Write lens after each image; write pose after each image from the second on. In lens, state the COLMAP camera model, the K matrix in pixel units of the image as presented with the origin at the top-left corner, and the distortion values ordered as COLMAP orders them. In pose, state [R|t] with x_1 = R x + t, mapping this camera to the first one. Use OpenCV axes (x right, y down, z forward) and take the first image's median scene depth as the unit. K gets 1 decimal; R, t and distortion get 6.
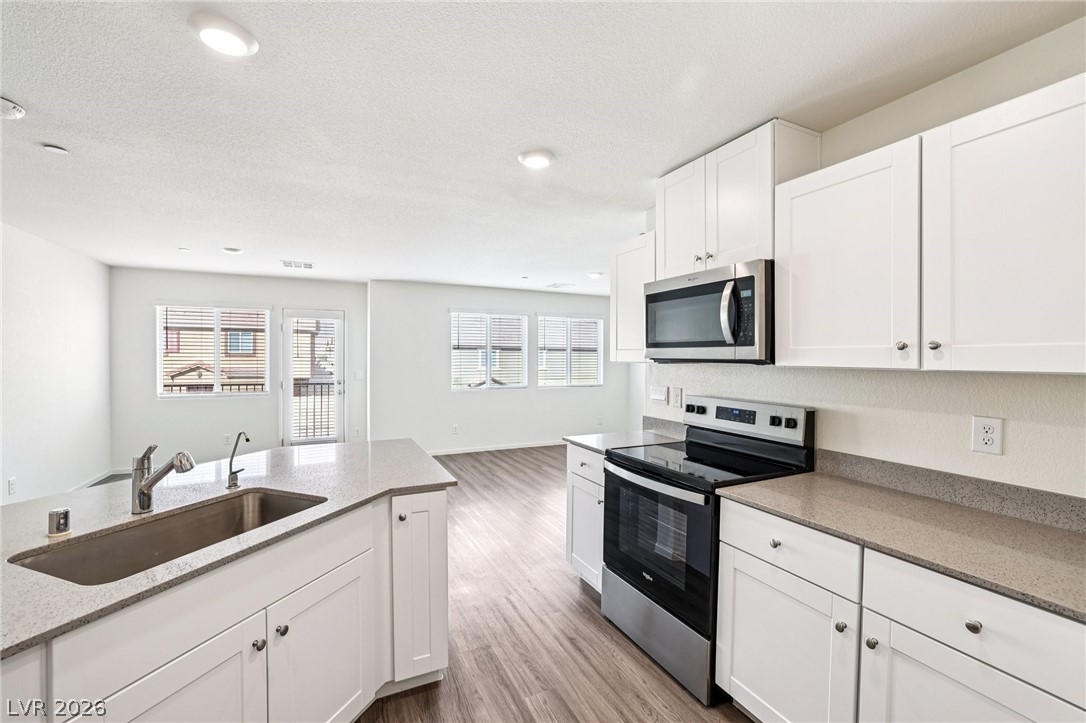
lens RADIAL K [[467.6, 0, 540.4], [0, 467.6, 360.7], [0, 0, 1]] dist [-0.038799, 0.011856]
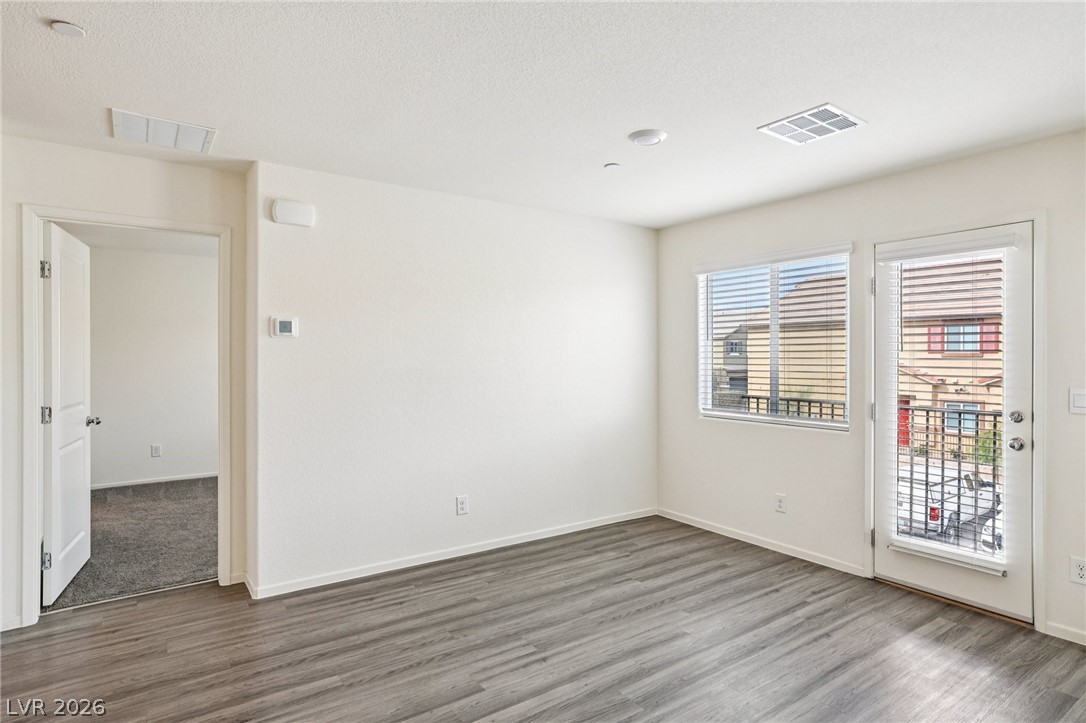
lens RADIAL K [[580.3, 0, 544.5], [0, 580.3, 360.6], [0, 0, 1]] dist [-0.019029, 0.005246]
pose [[0.165093, -0.005618, -0.986262, -0.114498], [-0.009350, 0.999930, -0.007261, 0.022521], [0.986234, 0.010420, 0.165029, 1.373840]]
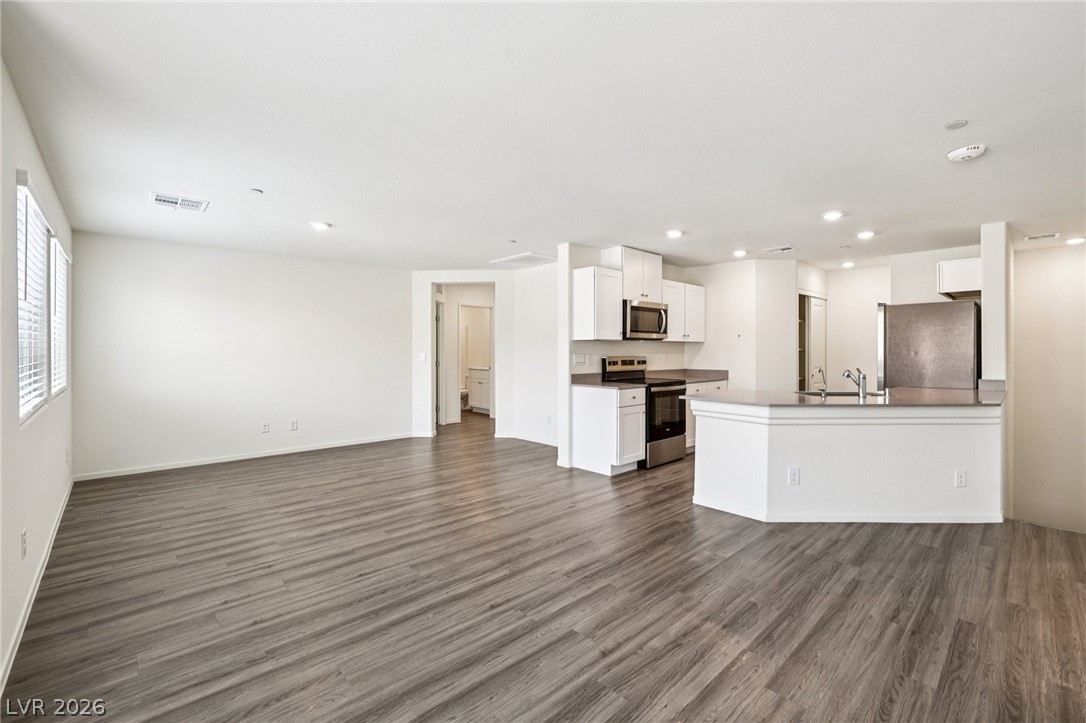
lens RADIAL K [[467.6, 0, 549.6], [0, 467.6, 350.2], [0, 0, 1]] dist [-0.038799, 0.011856]
pose [[-0.309028, -0.008622, 0.951014, -1.553799], [0.004600, 0.999934, 0.010560, 0.026103], [-0.951042, 0.007637, -0.308968, 1.938335]]
